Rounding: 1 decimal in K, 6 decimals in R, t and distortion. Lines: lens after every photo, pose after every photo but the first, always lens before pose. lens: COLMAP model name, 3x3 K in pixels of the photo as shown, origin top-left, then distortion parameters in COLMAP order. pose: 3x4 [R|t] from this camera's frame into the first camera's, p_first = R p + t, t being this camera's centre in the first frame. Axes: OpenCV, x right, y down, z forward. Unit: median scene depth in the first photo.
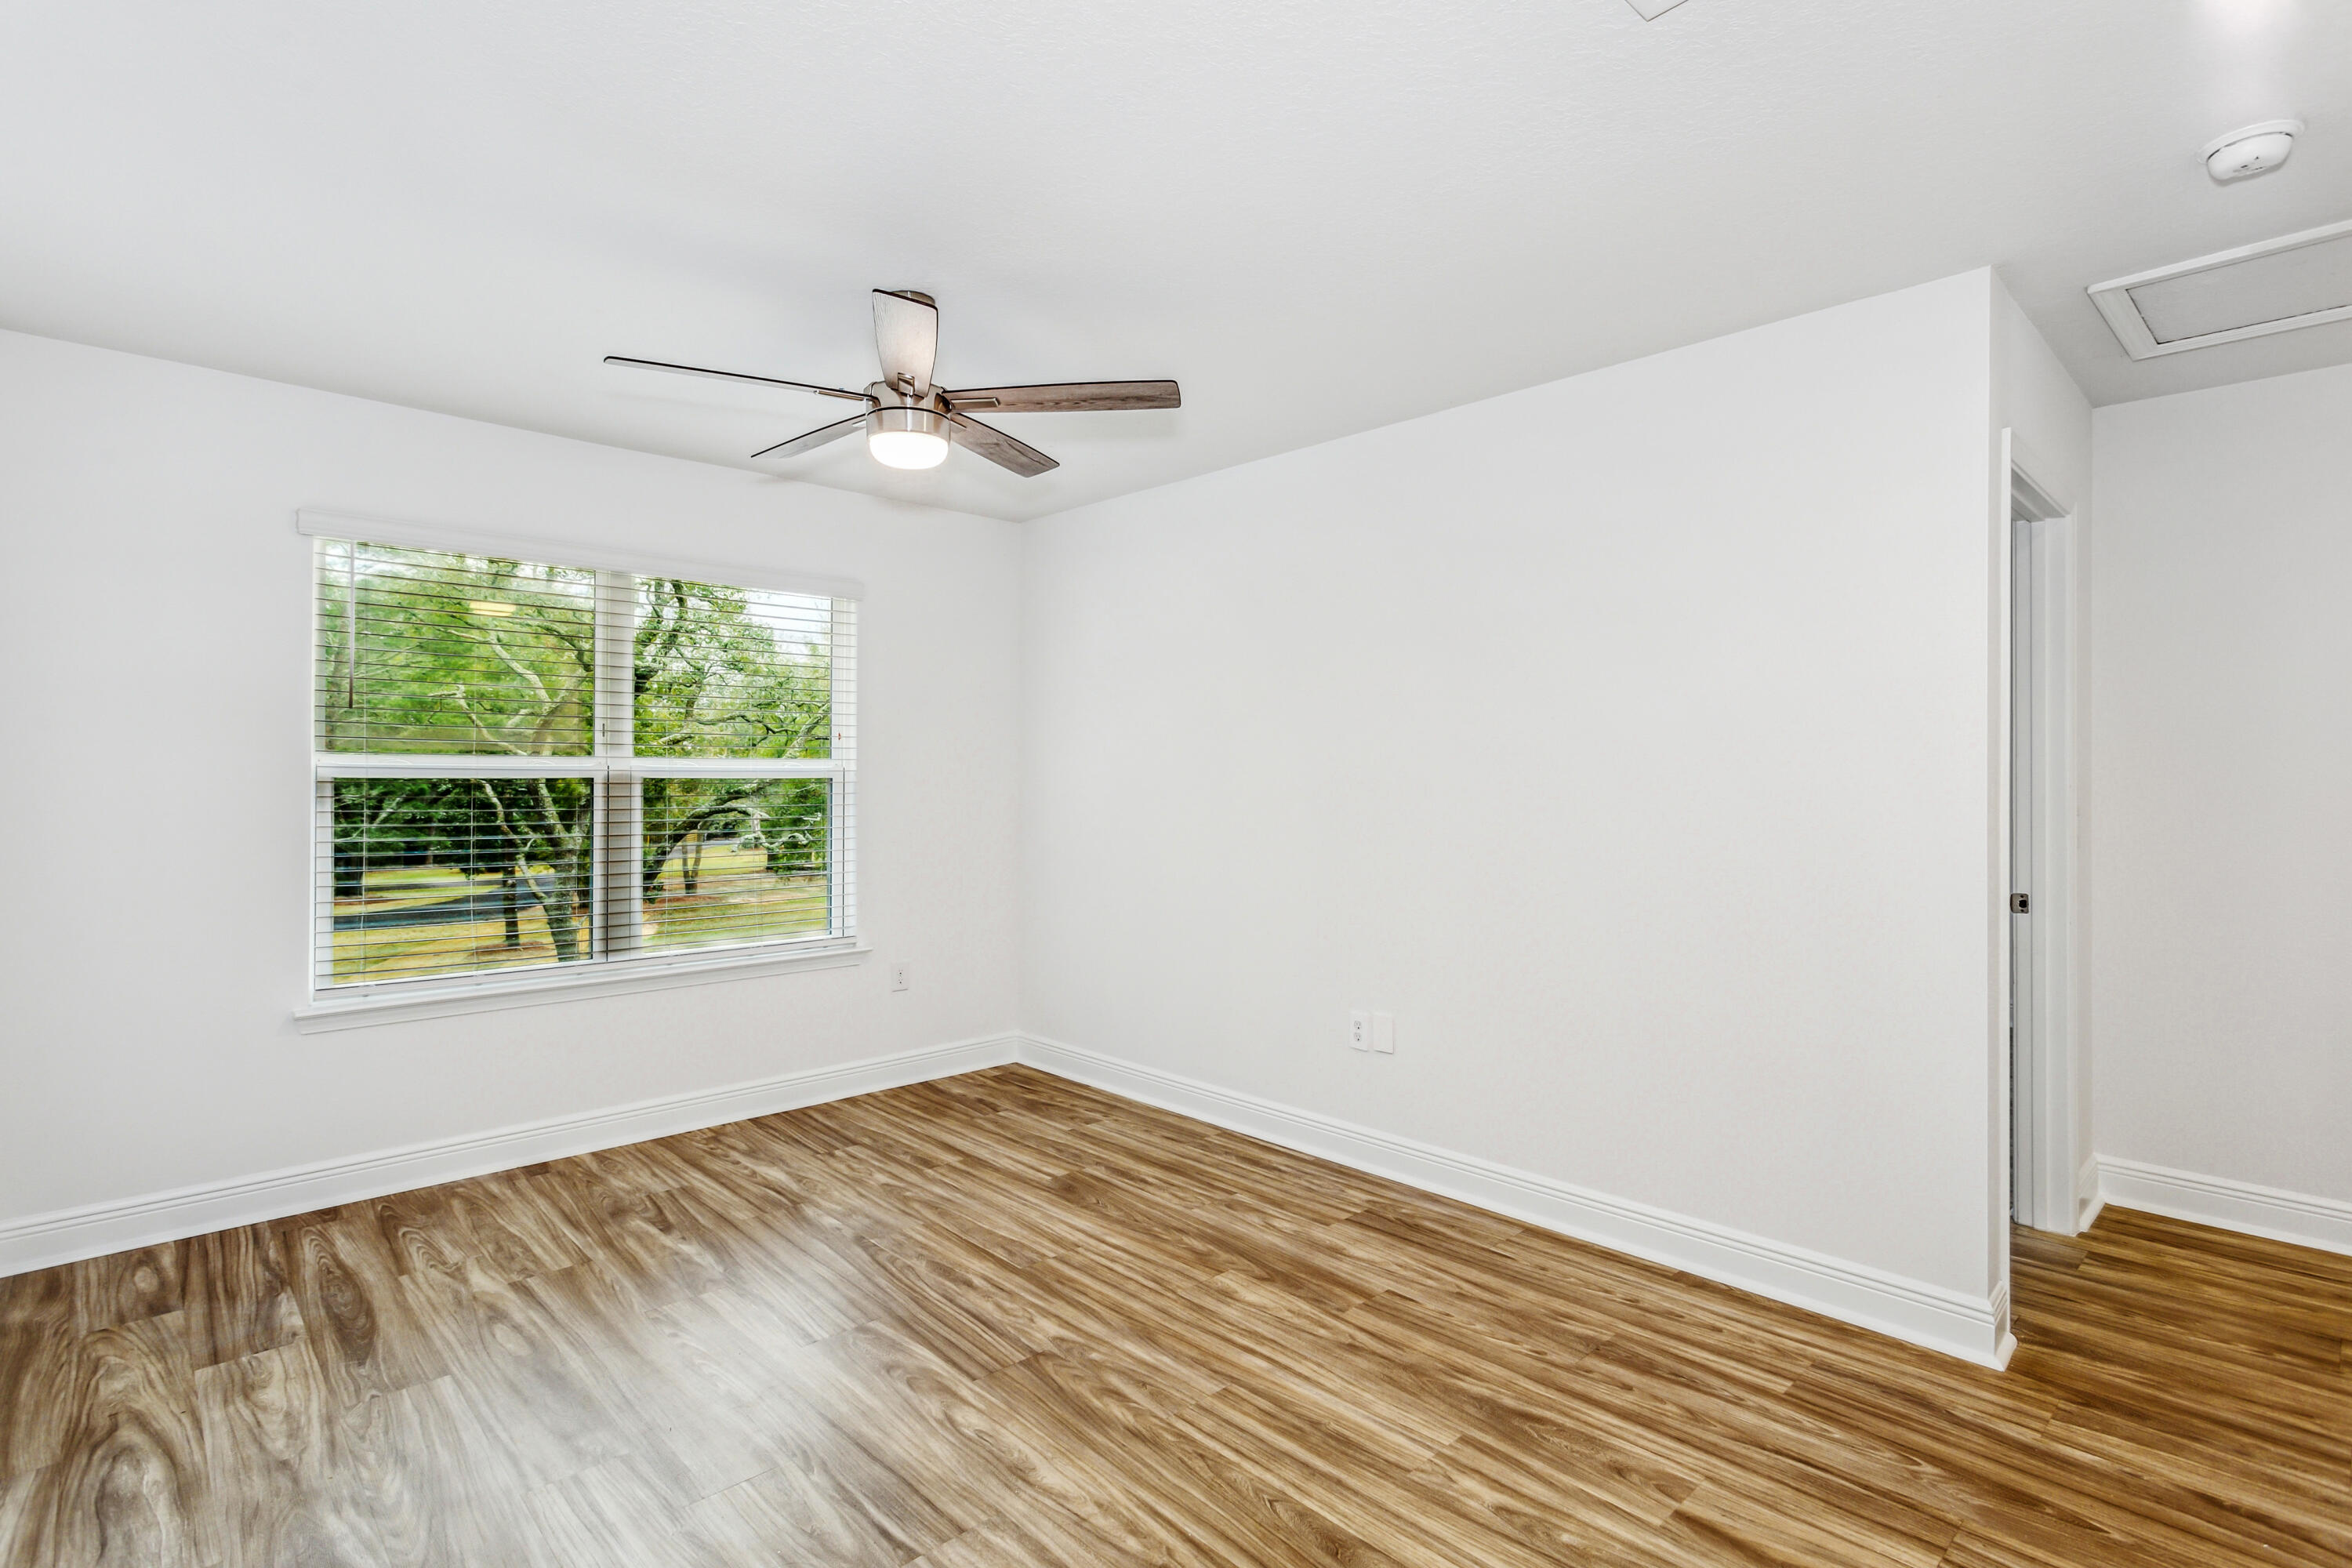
lens RADIAL K [[1135.3, 0, 1157.6], [0, 1135.3, 782.3], [0, 0, 1]] dist [0.002843, 0.002948]
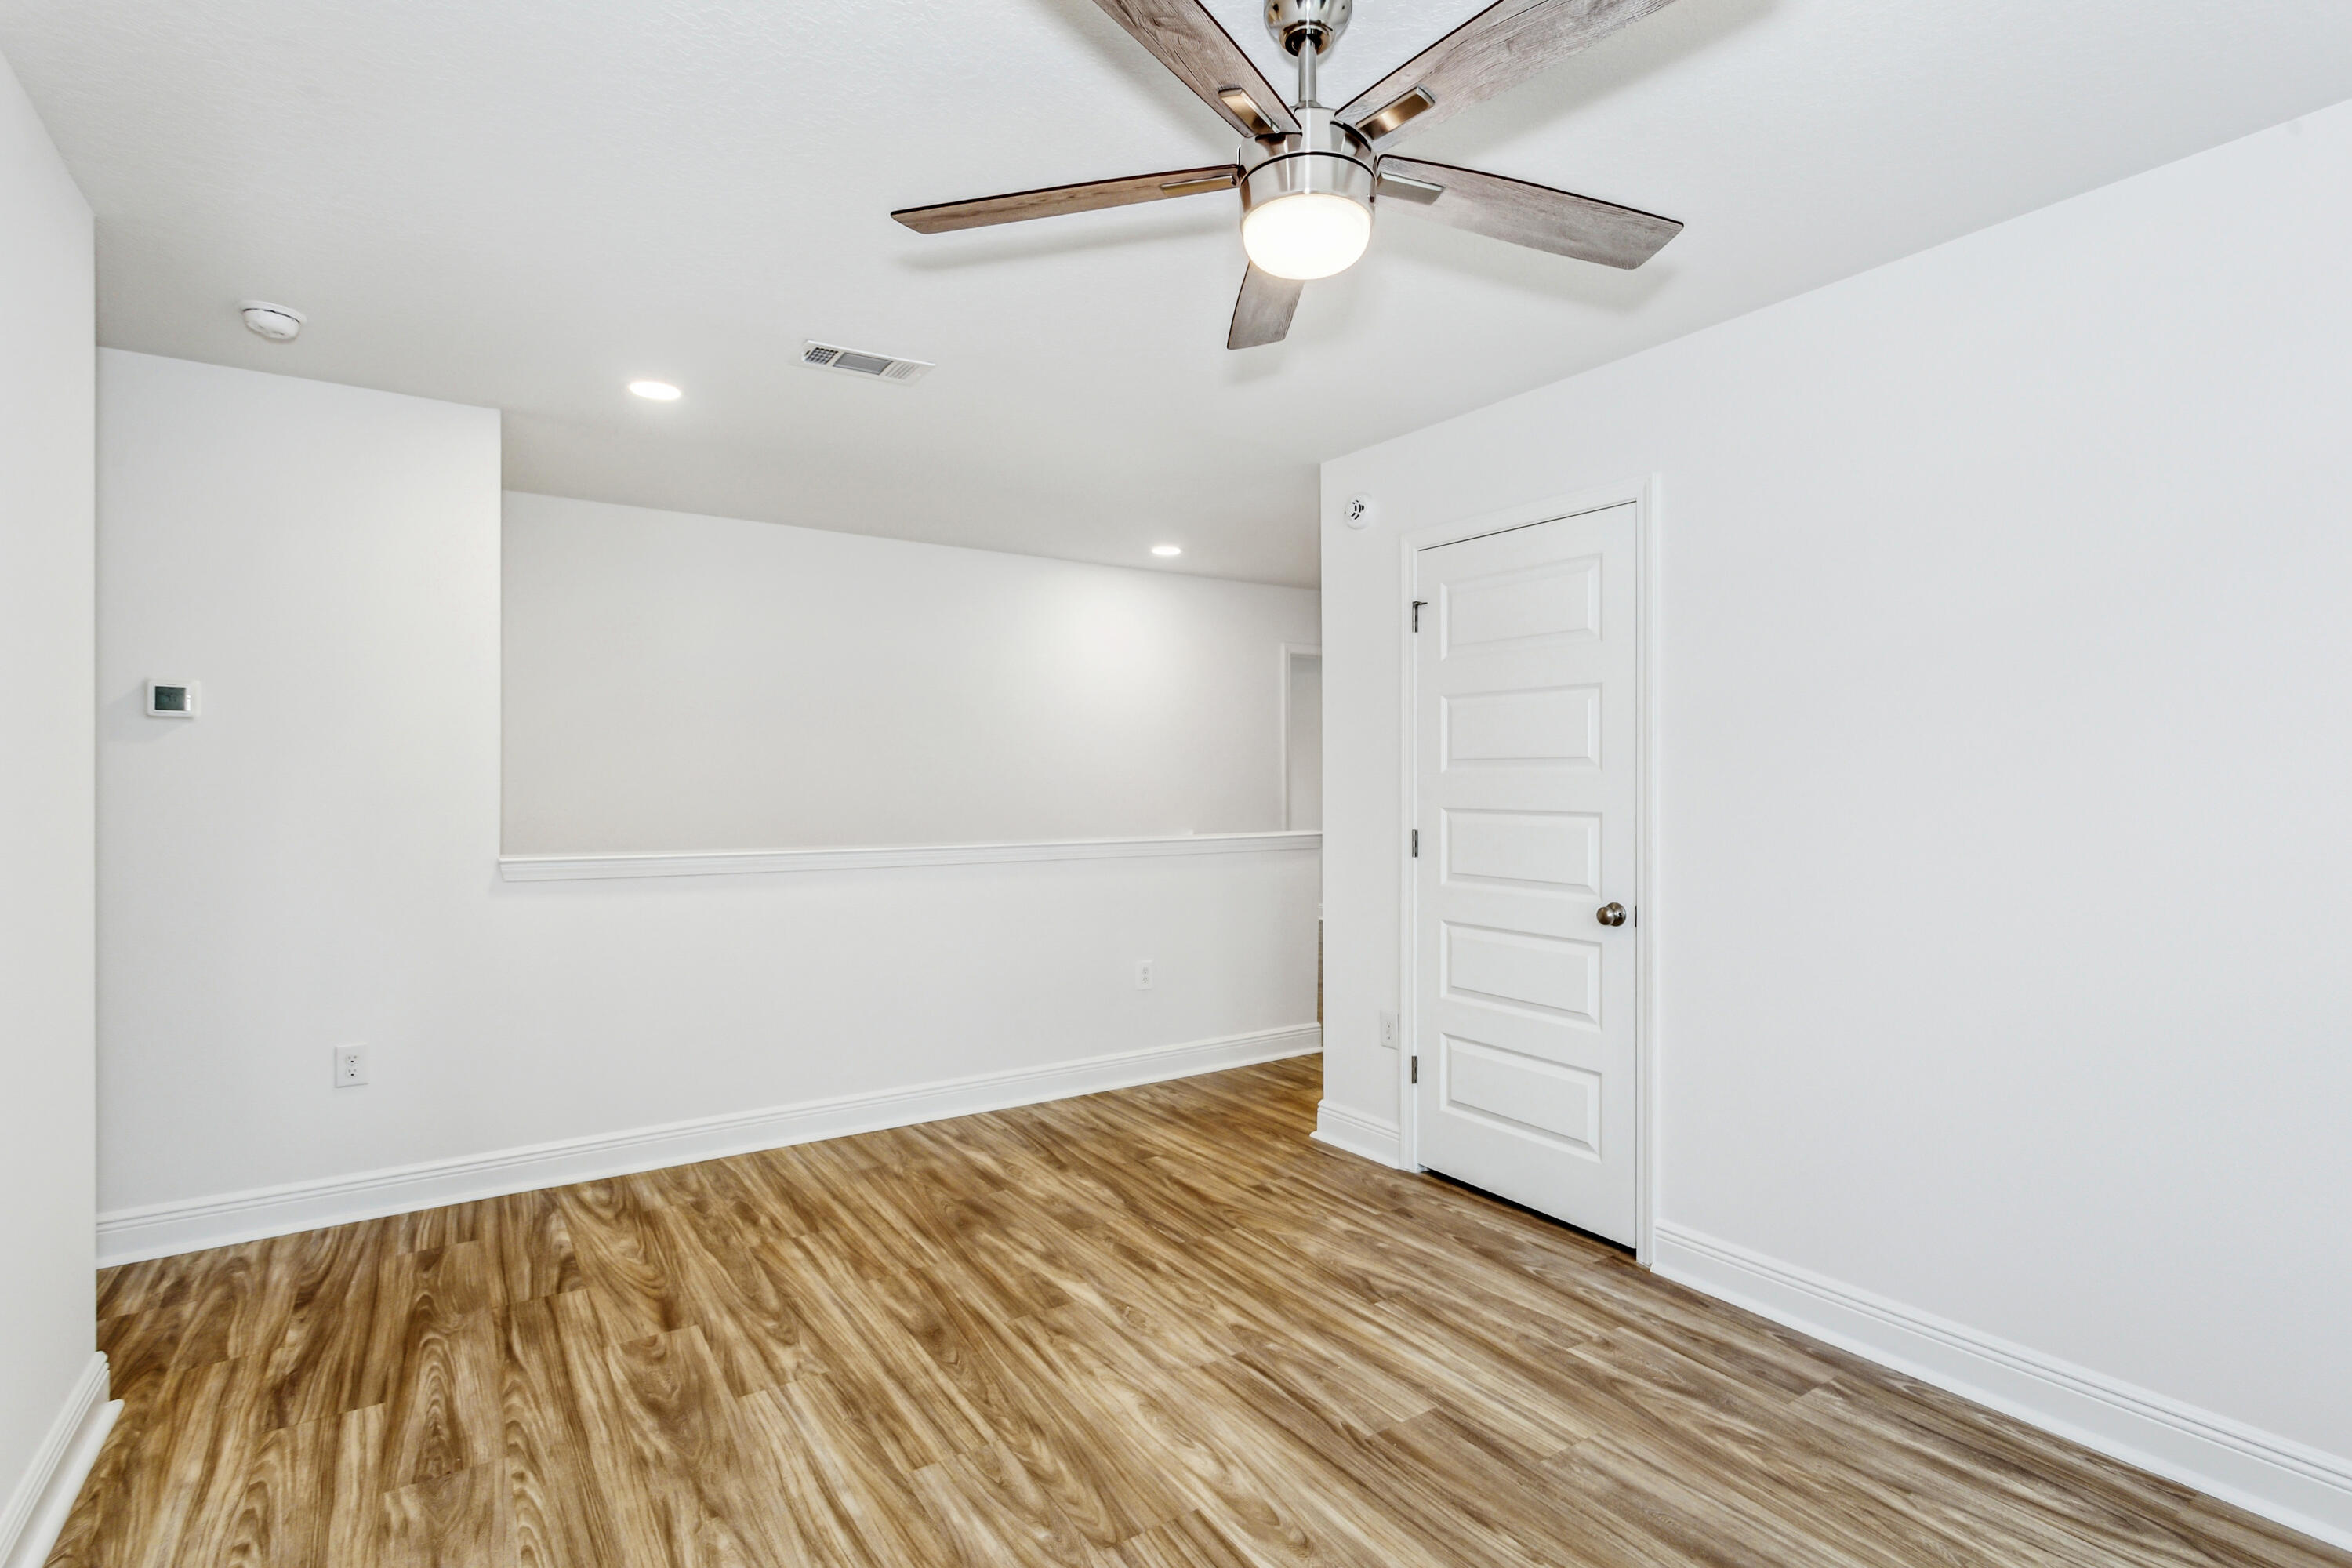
lens RADIAL K [[1135.3, 0, 1177.5], [0, 1135.3, 789.8], [0, 0, 1]] dist [0.002843, 0.002948]
pose [[-0.987291, -0.000751, 0.158918, -0.304133], [0.002558, 0.999784, 0.020613, -0.014077], [-0.158899, 0.020757, -0.987077, 1.971462]]
